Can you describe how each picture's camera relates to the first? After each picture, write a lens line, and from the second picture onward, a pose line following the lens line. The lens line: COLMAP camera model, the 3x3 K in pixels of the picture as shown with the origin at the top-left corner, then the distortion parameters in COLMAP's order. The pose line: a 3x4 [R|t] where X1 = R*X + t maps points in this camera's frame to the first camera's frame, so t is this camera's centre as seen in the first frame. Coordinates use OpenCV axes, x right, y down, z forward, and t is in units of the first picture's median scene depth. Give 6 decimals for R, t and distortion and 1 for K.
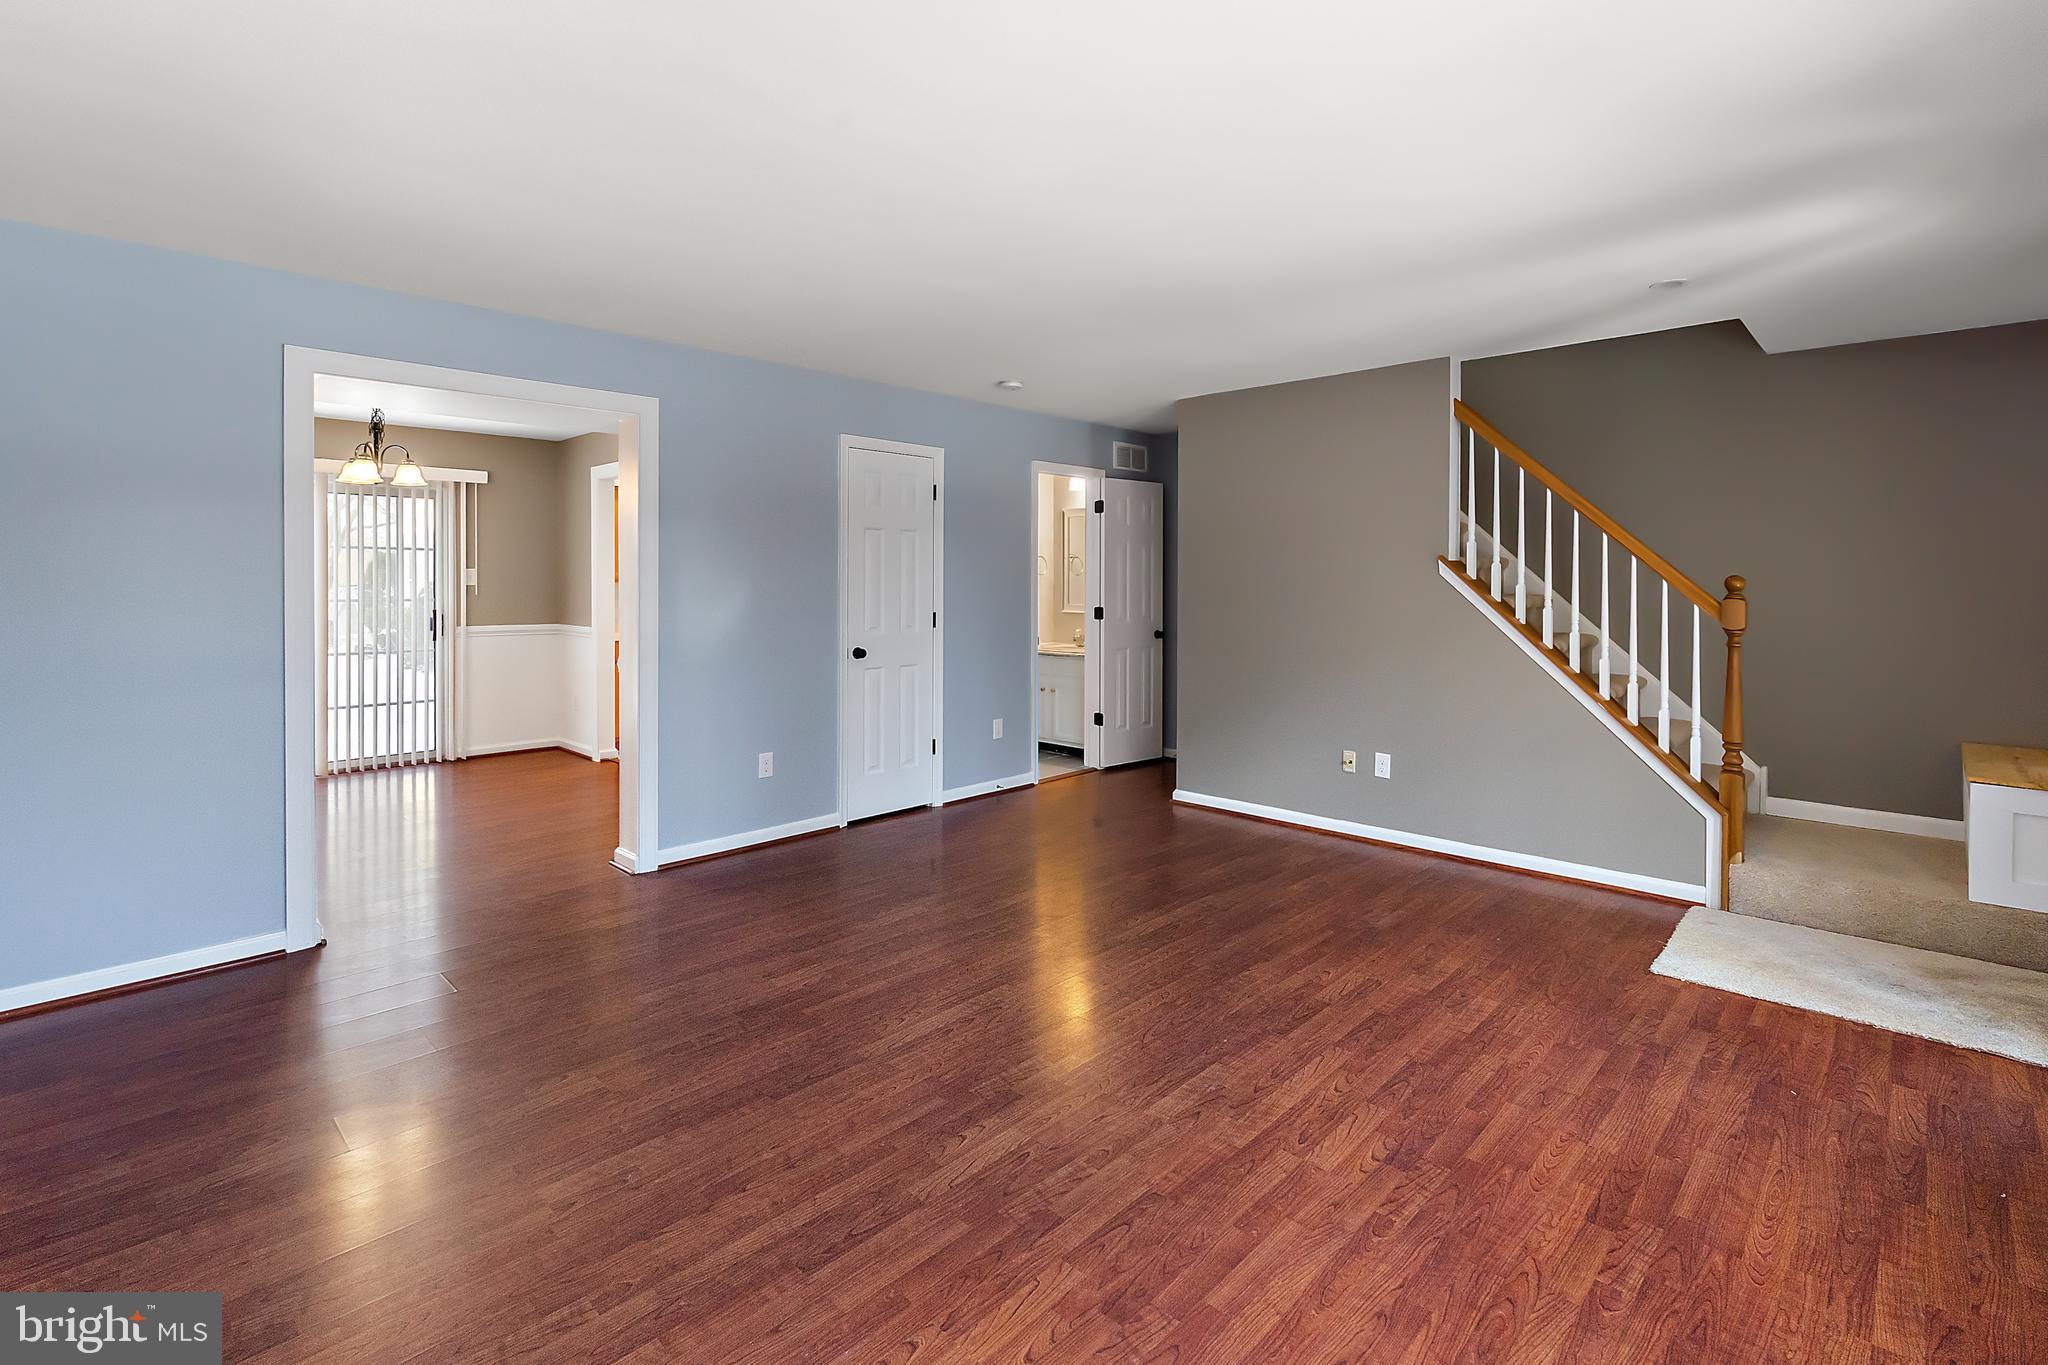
lens RADIAL K [[946.3, 0, 1018.4], [0, 946.3, 587.0], [0, 0, 1]] dist [-0.001381, -0.000282]
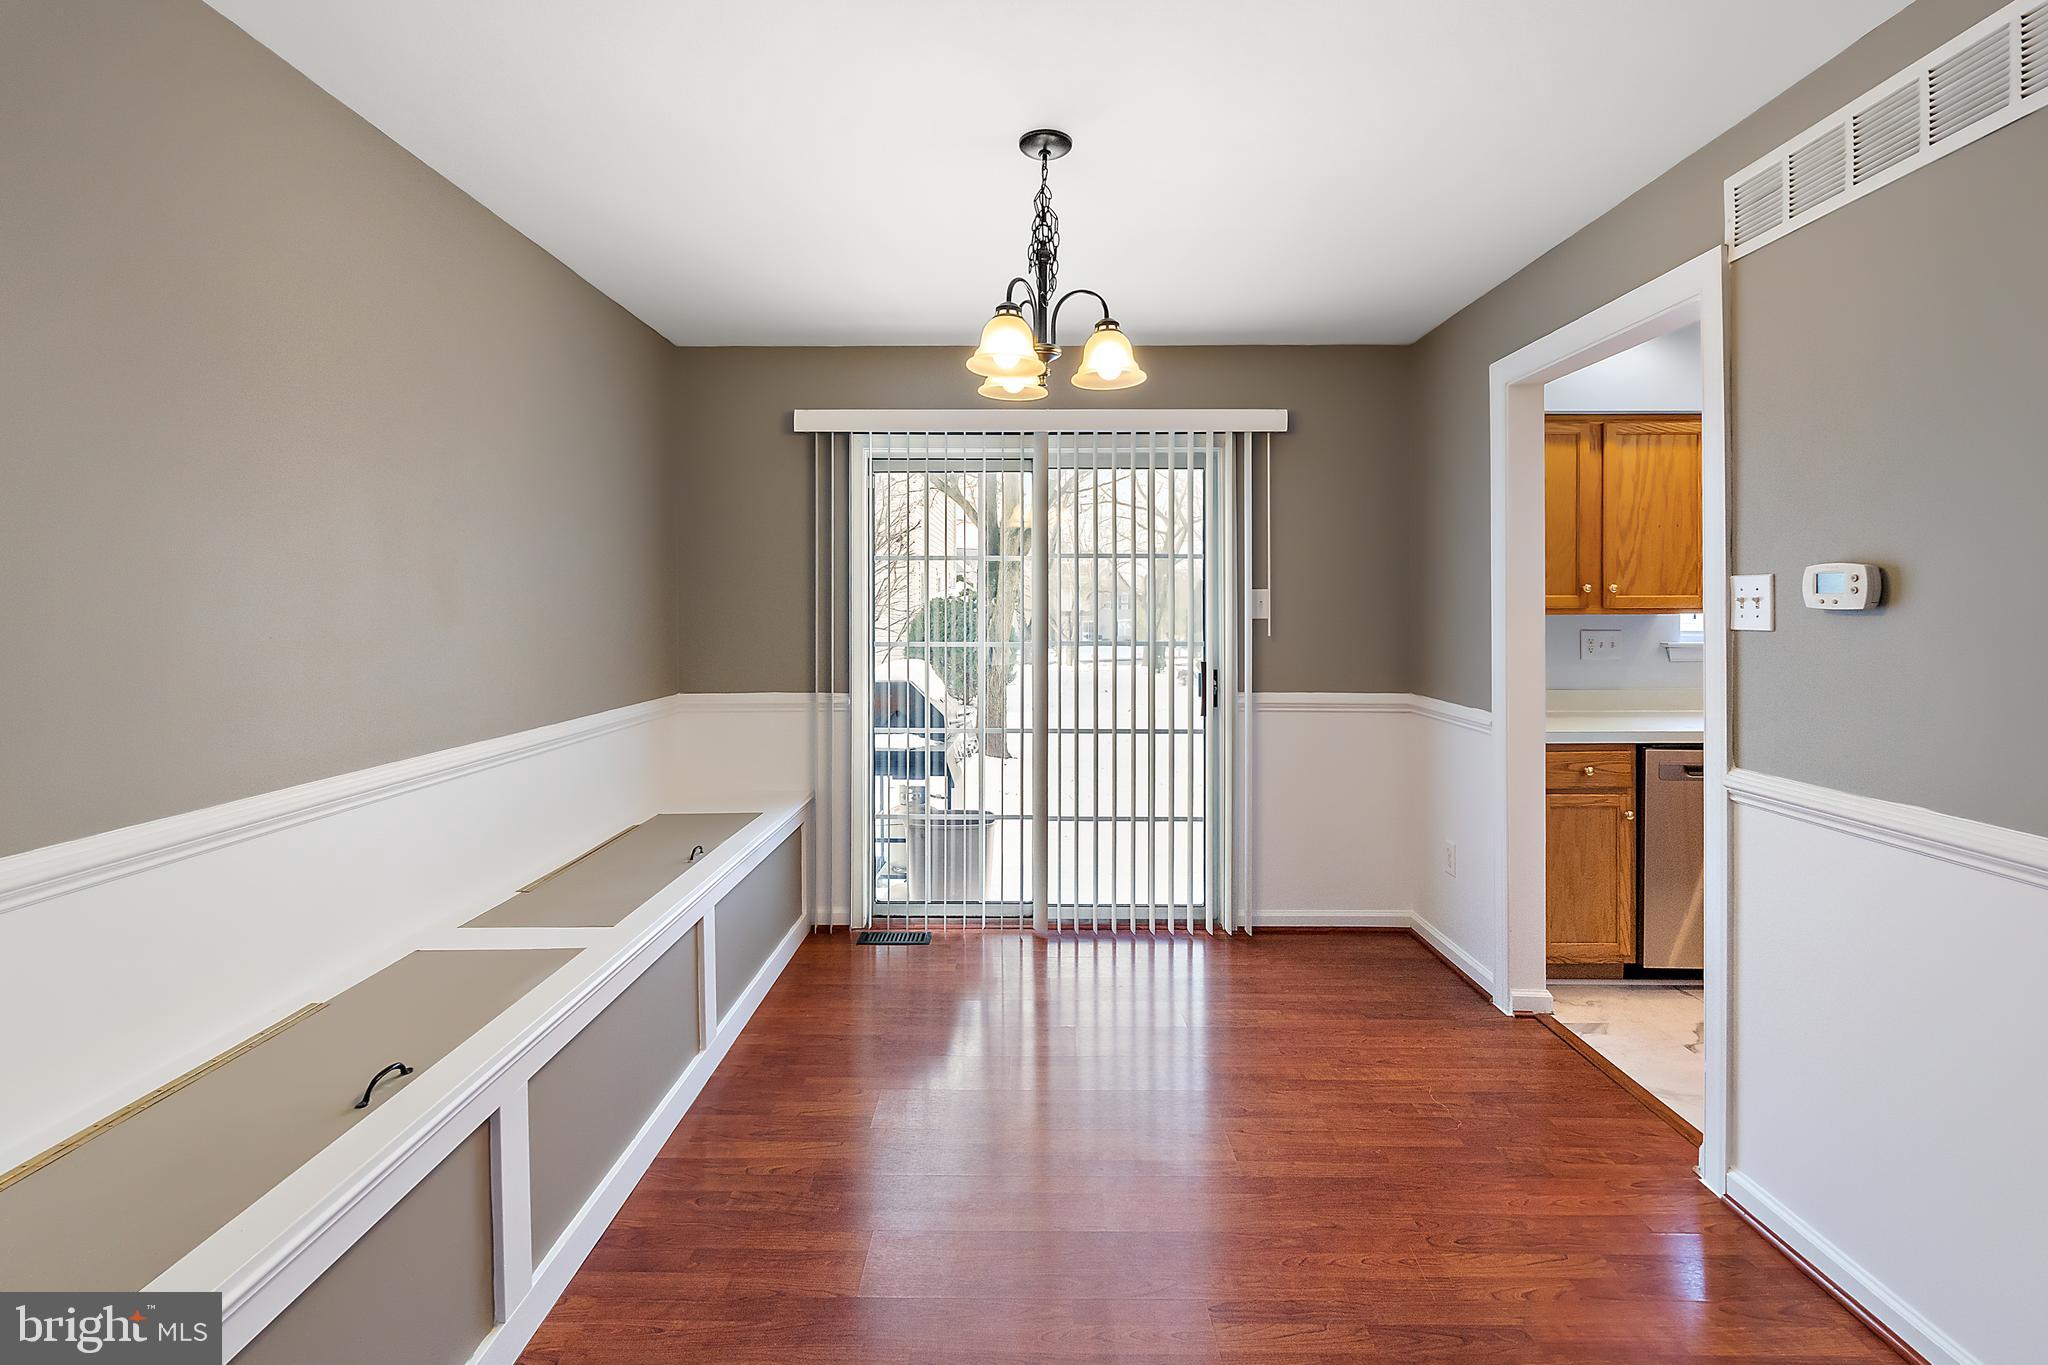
lens RADIAL K [[923.3, 0, 1022.8], [0, 923.3, 603.0], [0, 0, 1]] dist [-0.002241, -0.000693]
pose [[0.697150, -0.002567, -0.716921, -0.343963], [-0.005674, 0.999943, -0.009098, -0.006234], [0.716903, 0.010410, 0.697095, 0.624025]]
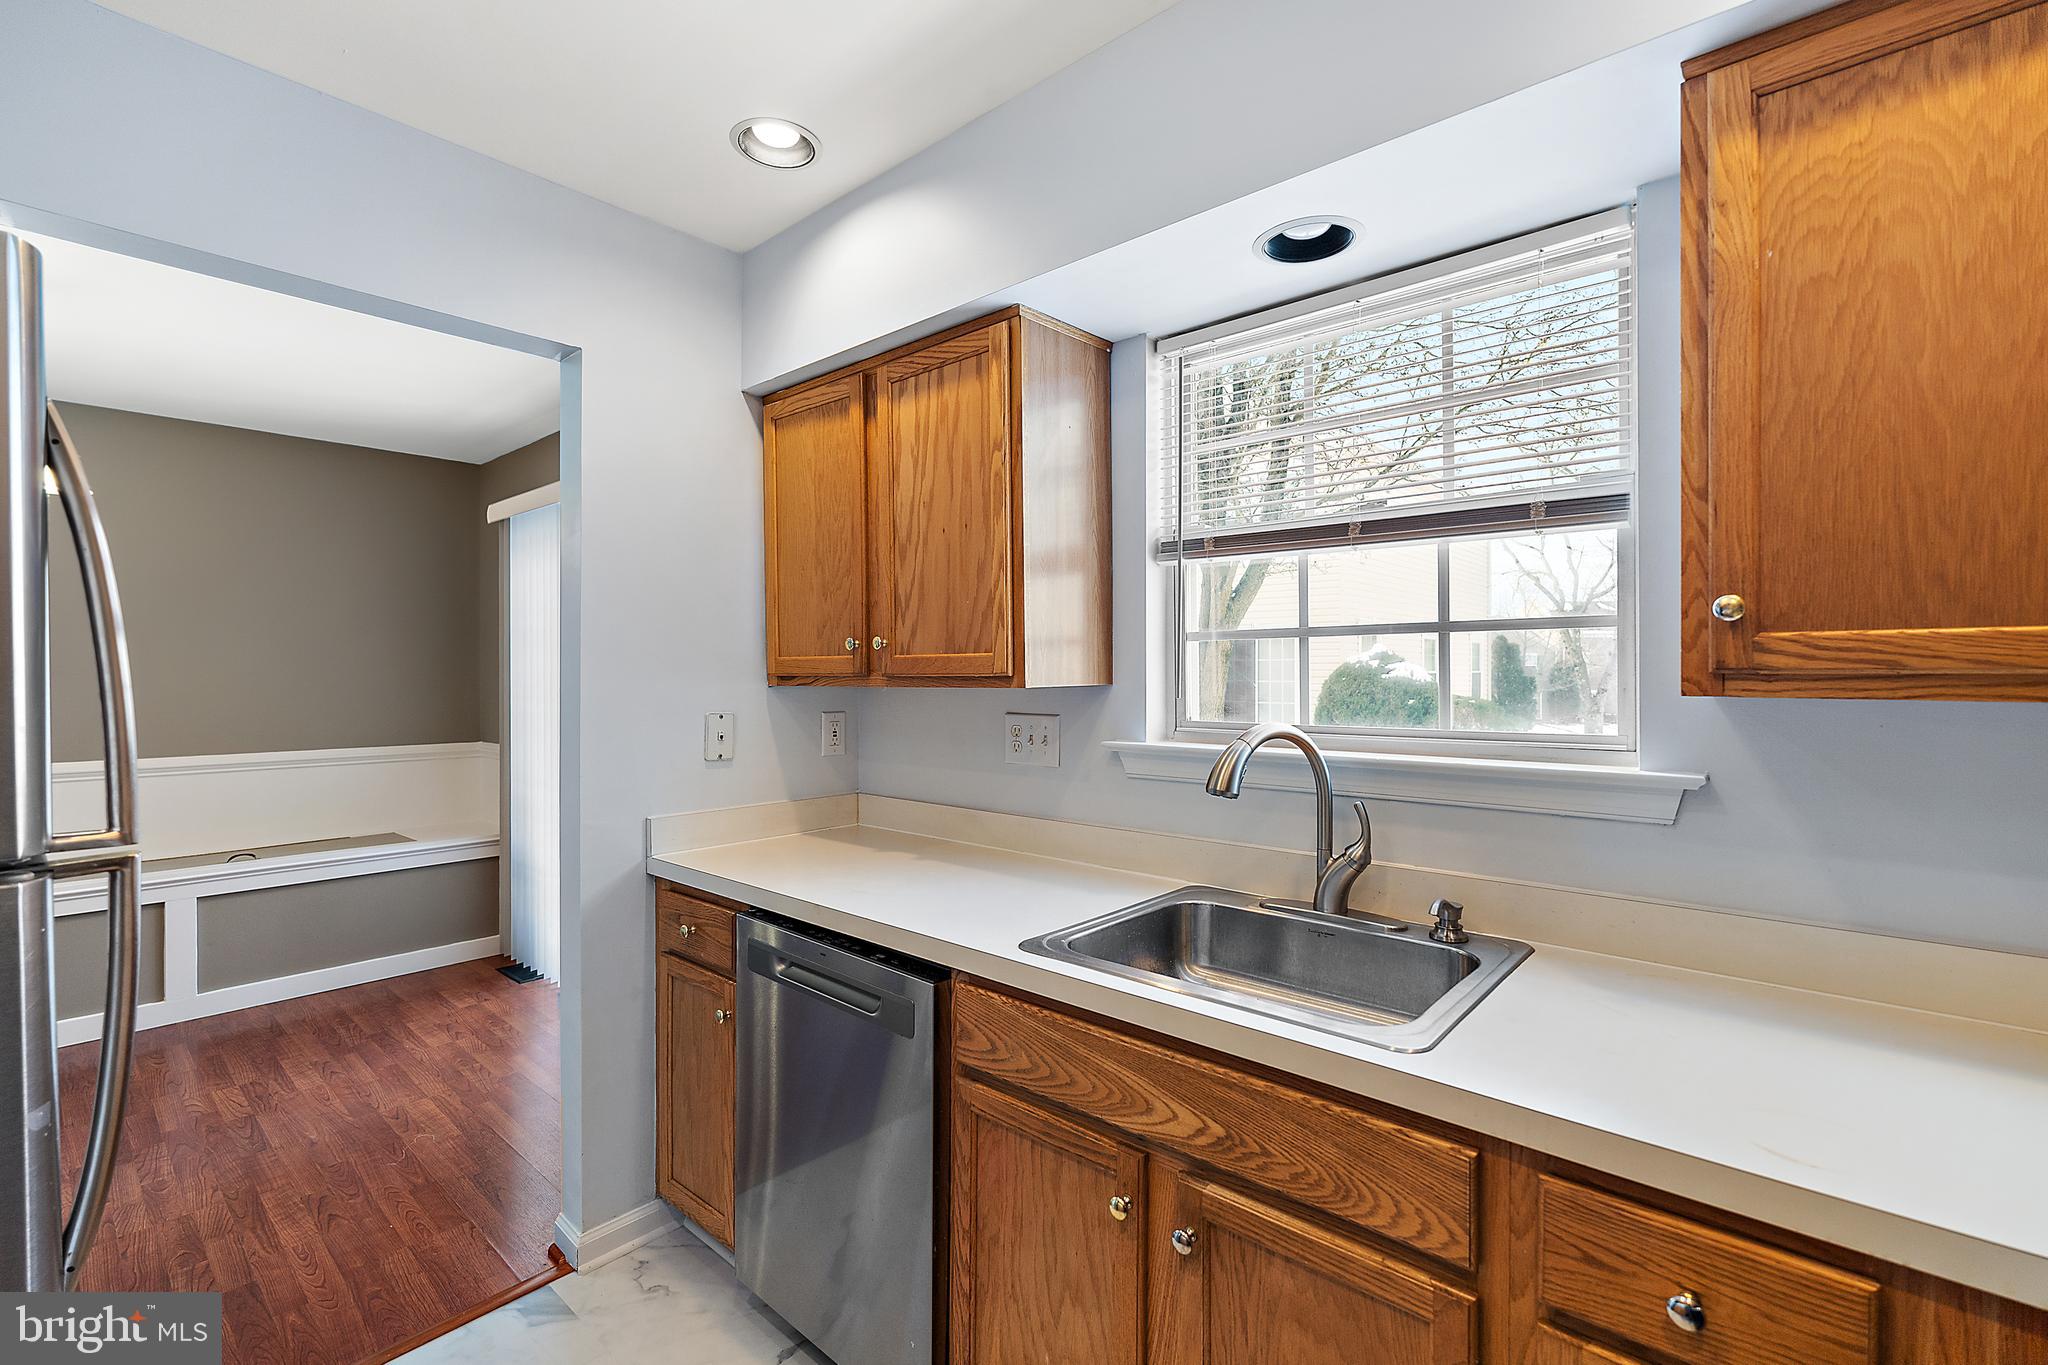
lens RADIAL K [[908.8, 0, 1037.0], [0, 908.8, 672.5], [0, 0, 1]] dist [-0.000476, 0.000083]
pose [[0.050734, 0.001546, -0.998711, -0.155406], [-0.006420, 0.999979, 0.001222, -0.012770], [0.998692, 0.006350, 0.050742, 1.346335]]
